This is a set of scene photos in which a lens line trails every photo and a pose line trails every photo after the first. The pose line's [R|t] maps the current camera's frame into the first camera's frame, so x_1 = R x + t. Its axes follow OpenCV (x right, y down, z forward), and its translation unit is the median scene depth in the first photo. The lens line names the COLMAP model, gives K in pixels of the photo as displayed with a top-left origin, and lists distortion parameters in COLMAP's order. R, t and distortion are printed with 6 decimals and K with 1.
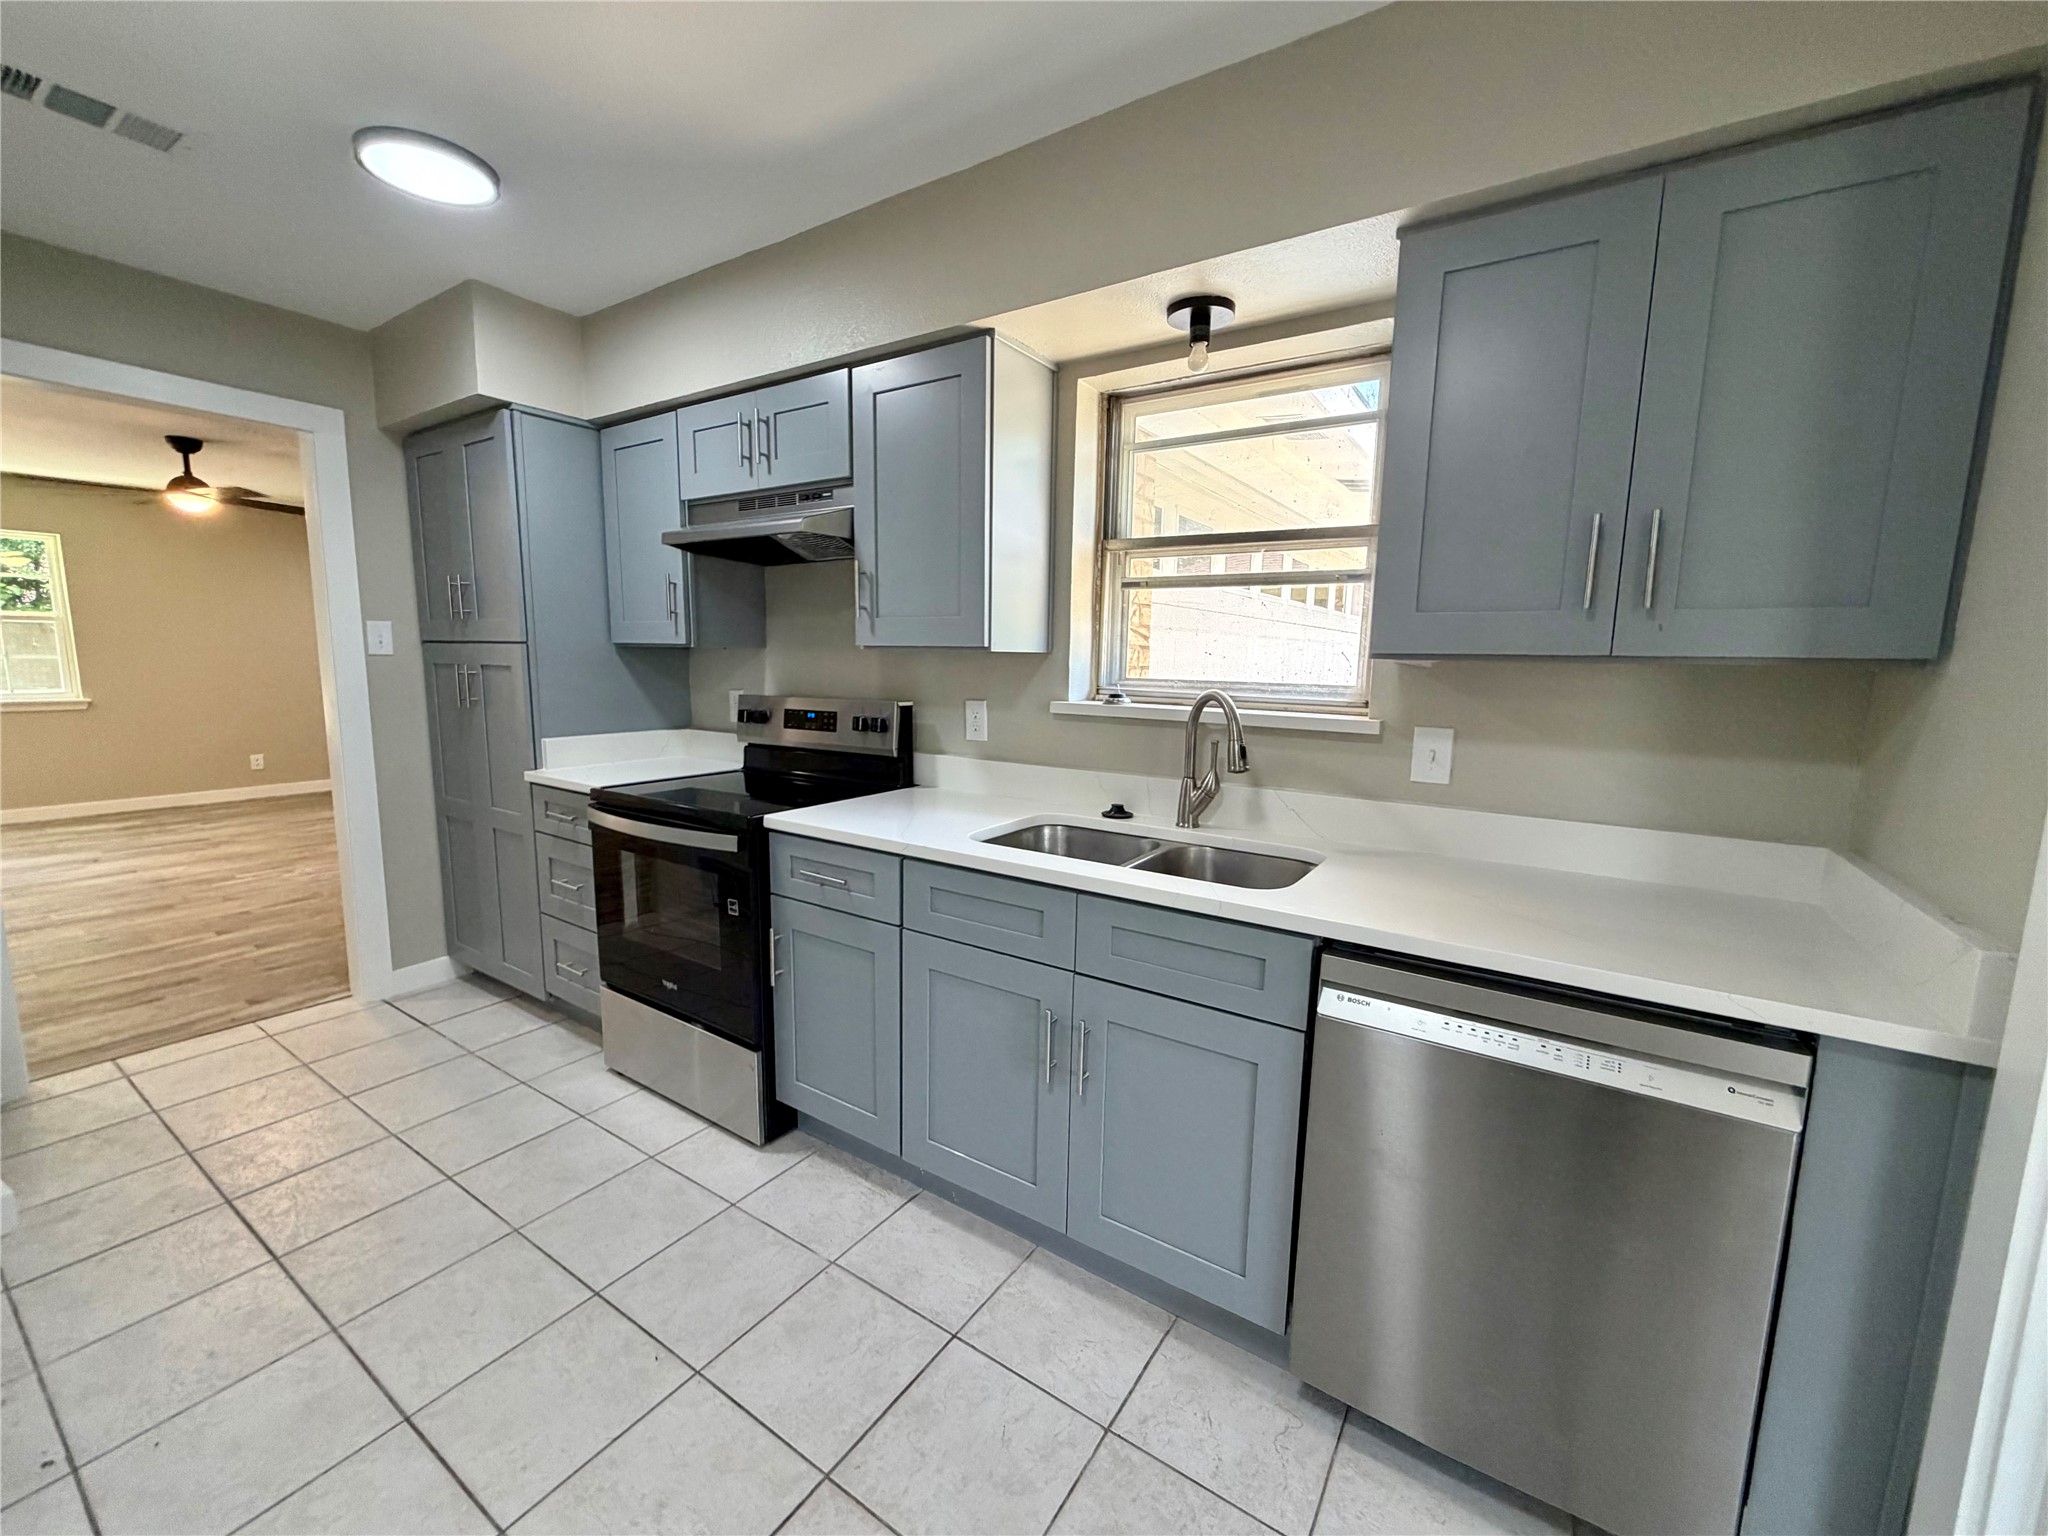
lens RADIAL K [[819.7, 0, 1017.2], [0, 819.7, 770.5], [0, 0, 1]] dist [-0.001471, -0.000164]
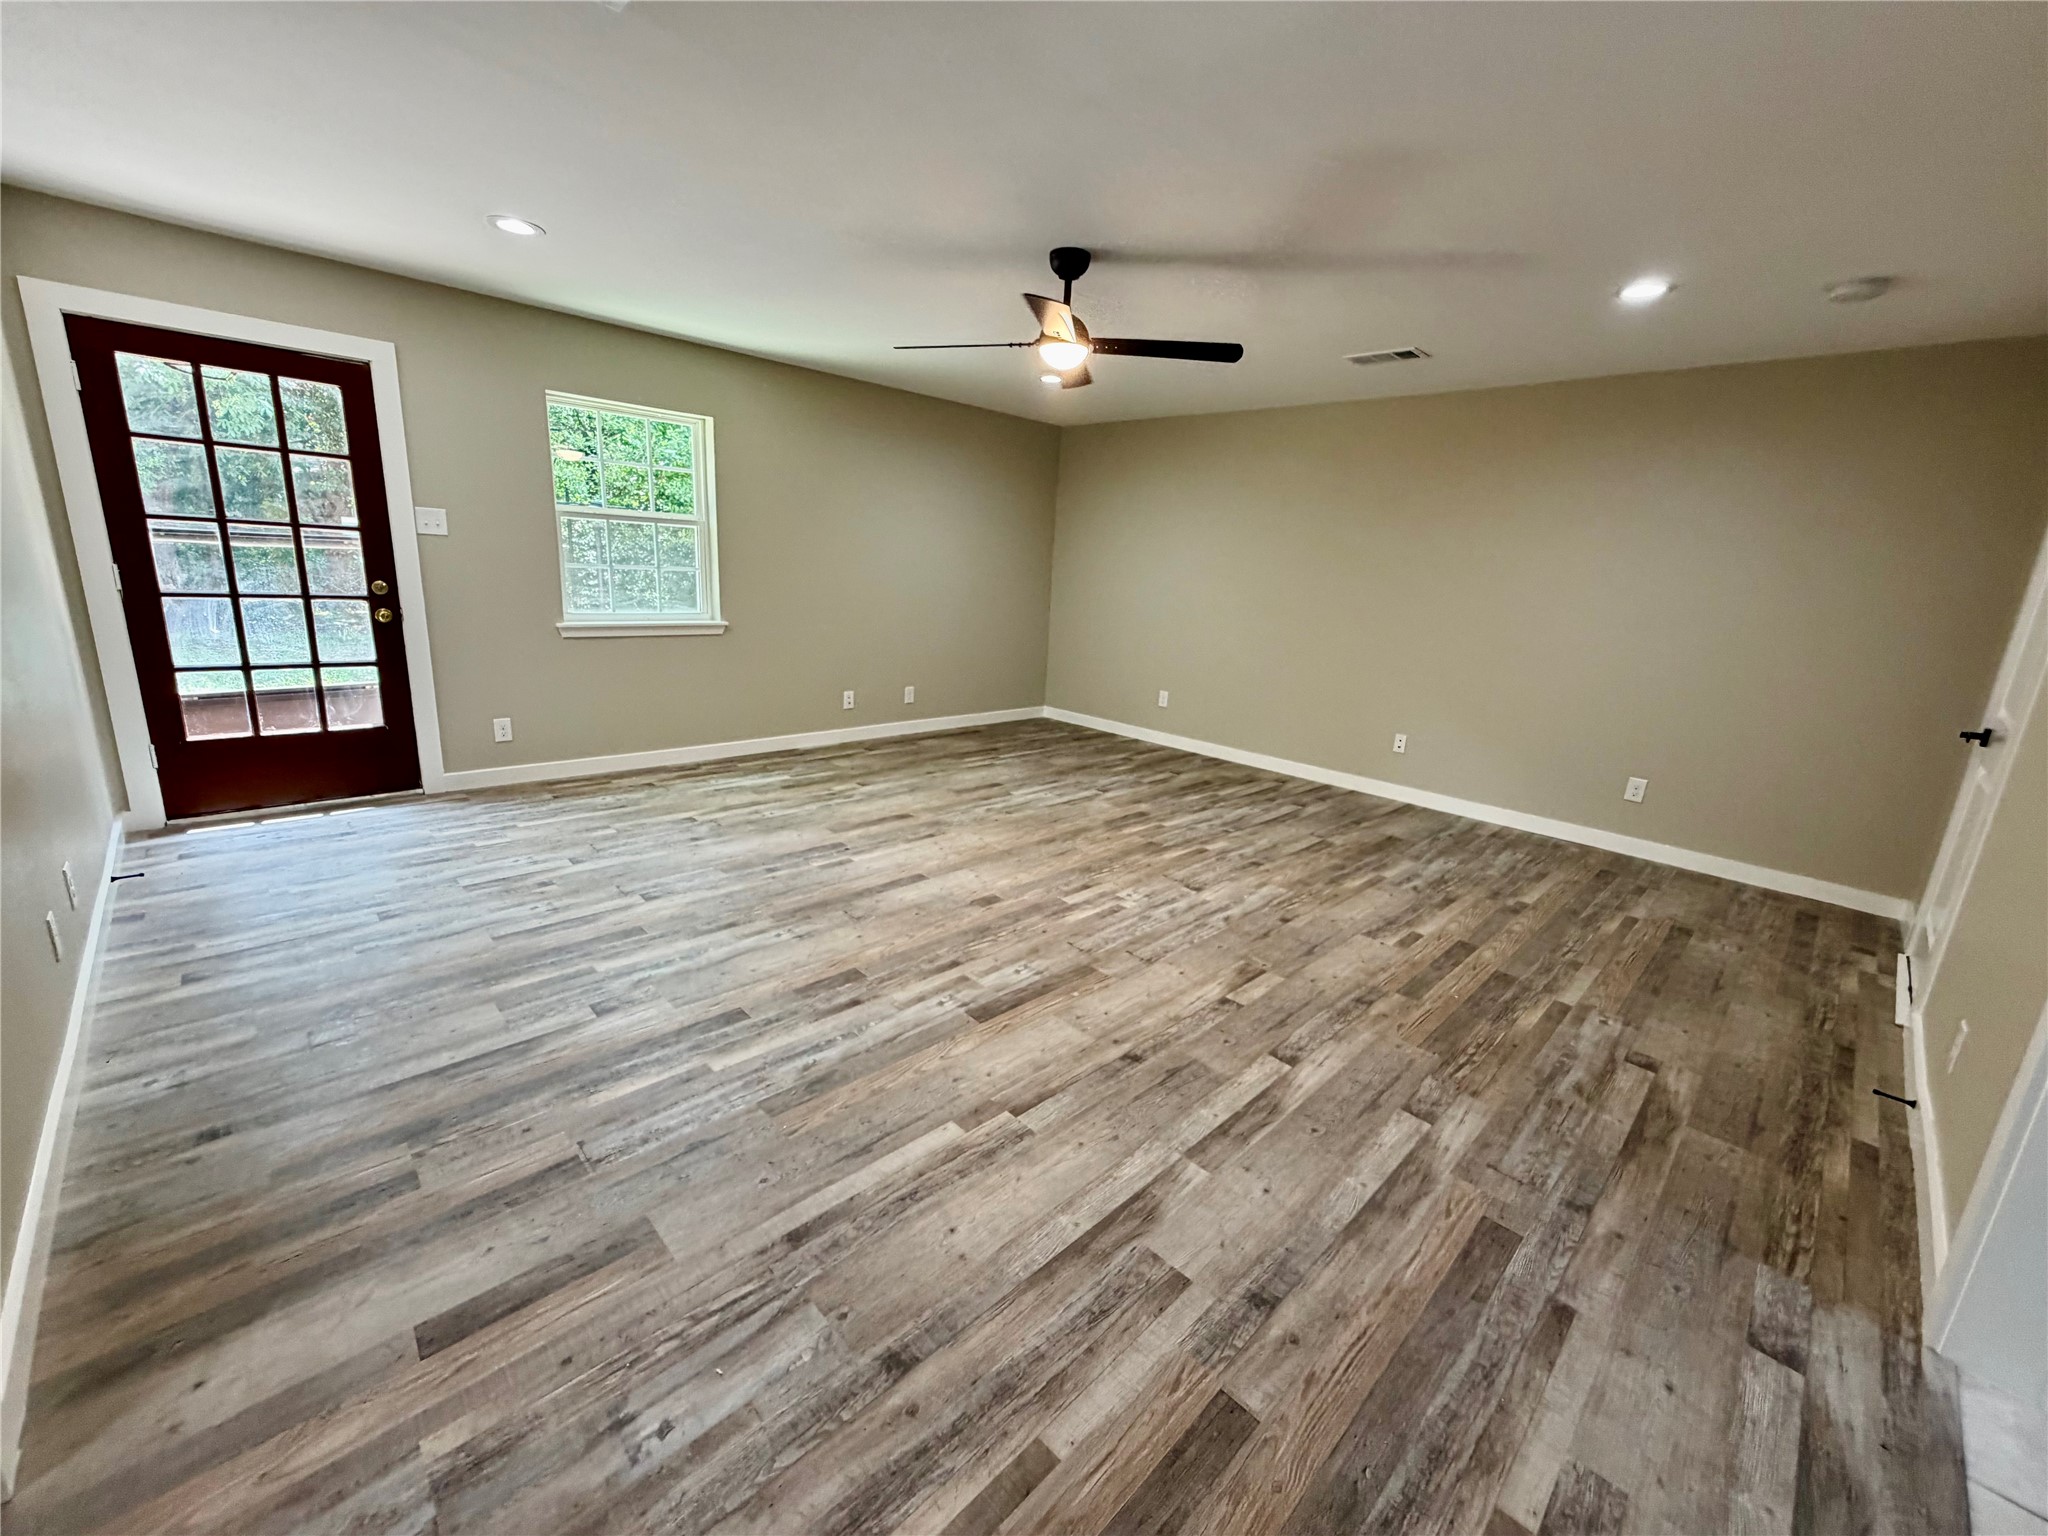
lens RADIAL K [[819.7, 0, 1017.2], [0, 819.7, 770.5], [0, 0, 1]] dist [-0.001471, -0.000164]
pose [[0.975613, 0.084829, -0.202441, -1.546171], [-0.063975, 0.992152, 0.107432, -0.107408], [0.209965, -0.091861, 0.973384, 0.538189]]
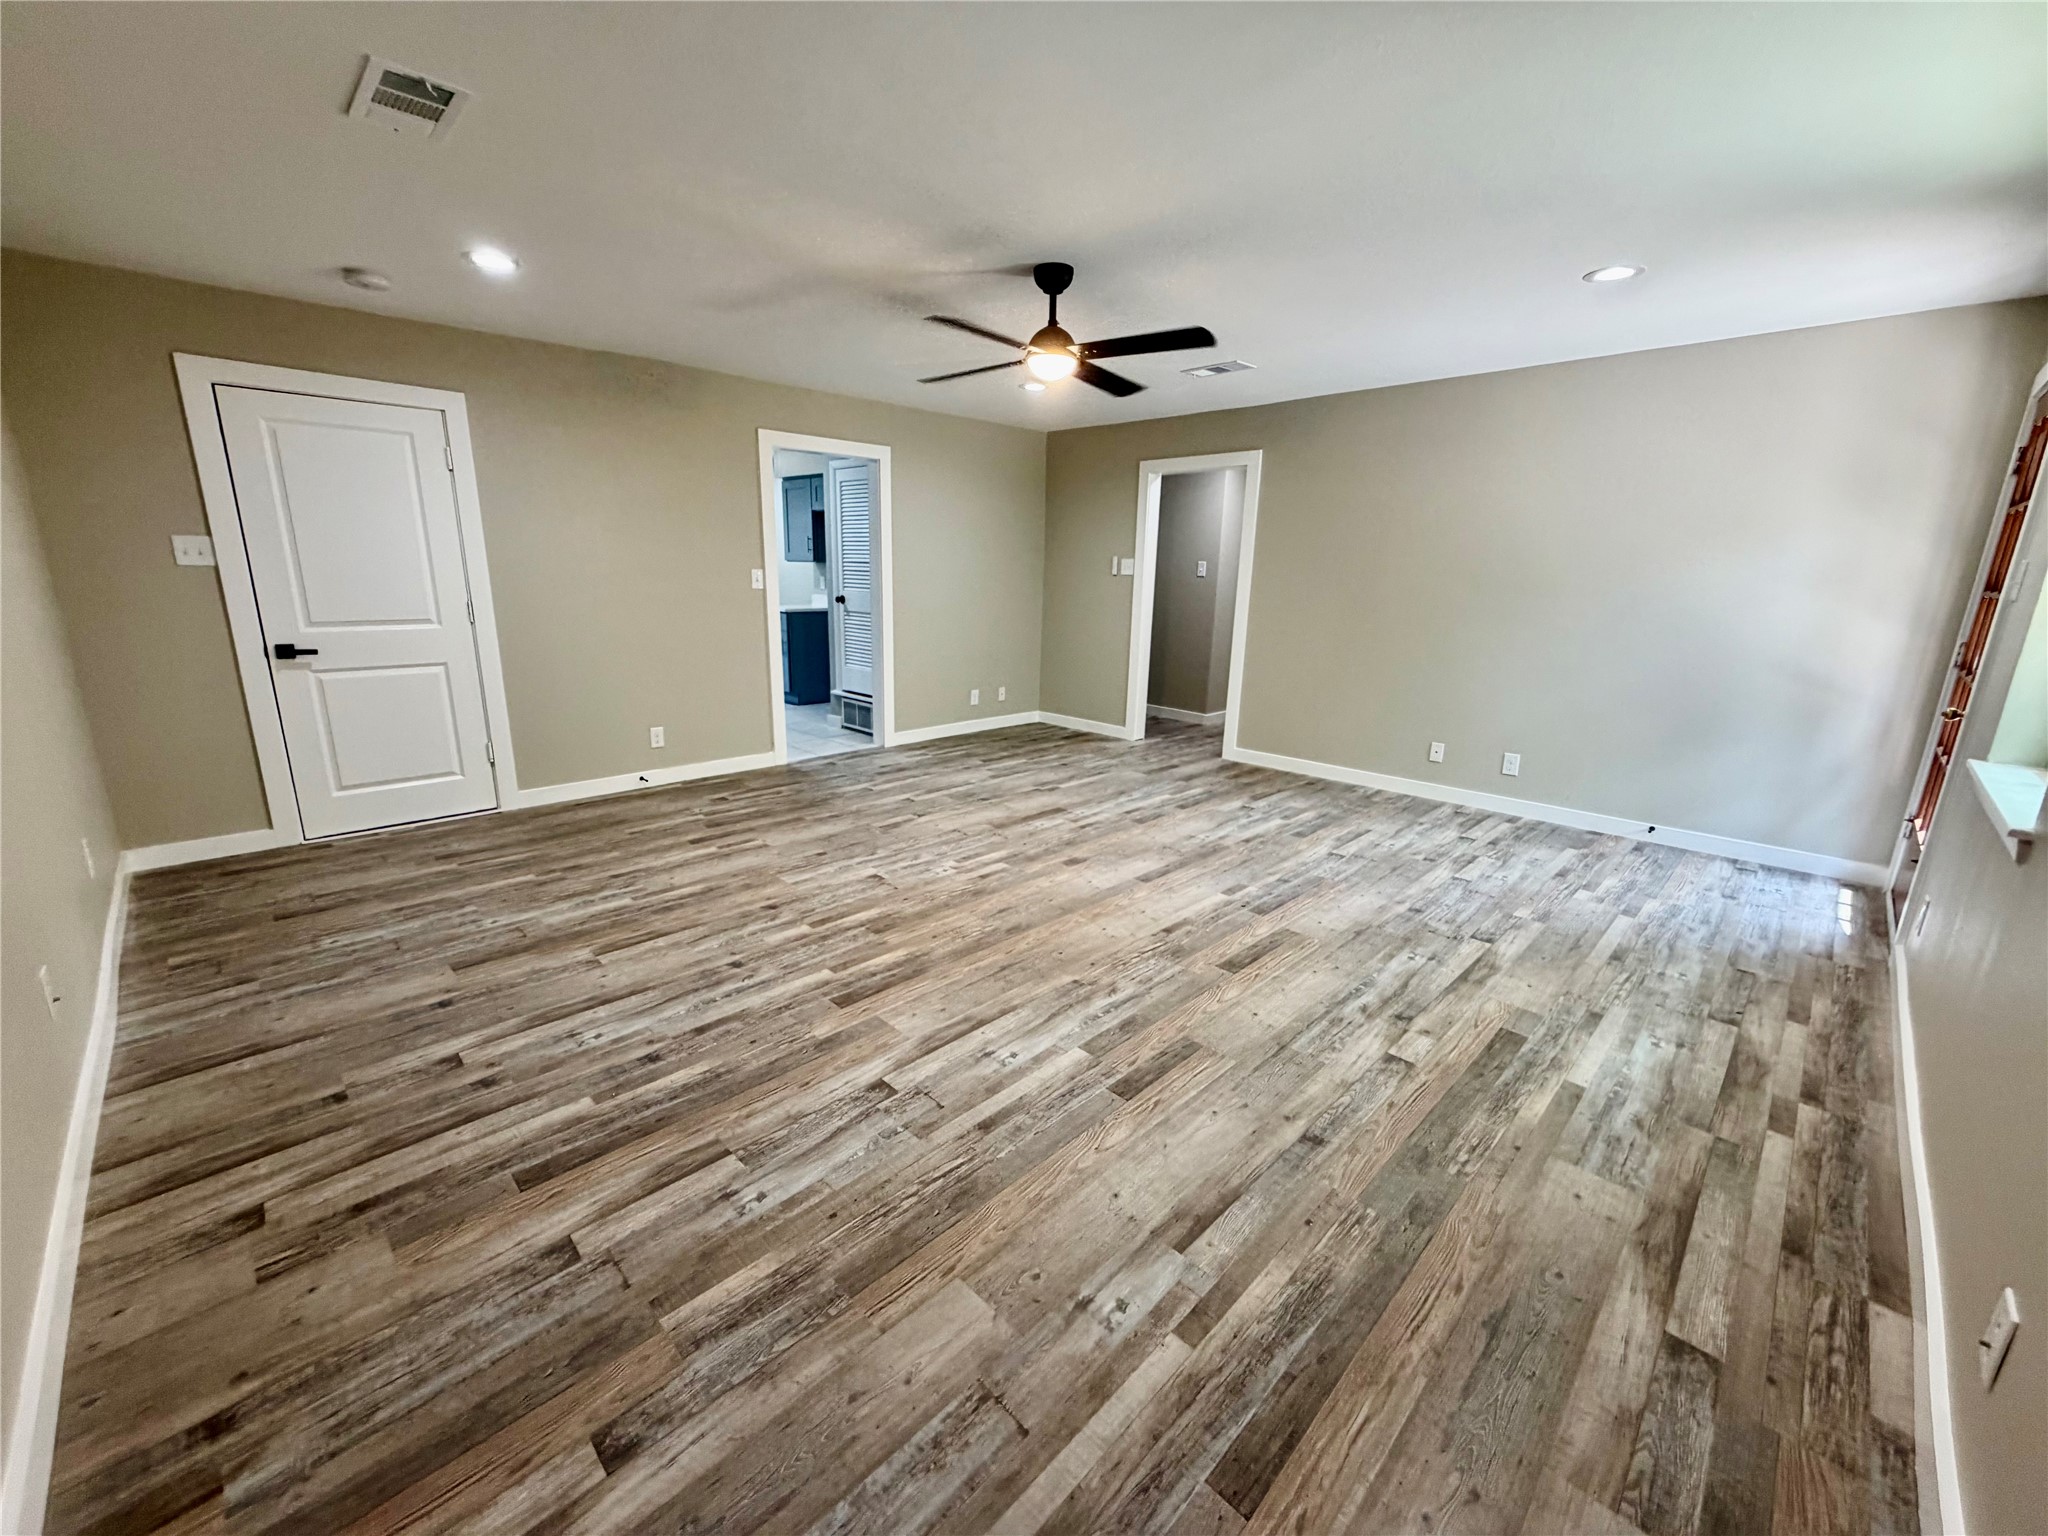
lens RADIAL K [[819.7, 0, 1017.2], [0, 819.7, 770.5], [0, 0, 1]] dist [-0.001471, -0.000164]
pose [[-0.977615, -0.089457, 0.190437, -2.003455], [-0.011334, 0.926188, 0.376892, -0.481454], [-0.210096, 0.366297, -0.906469, 3.071225]]
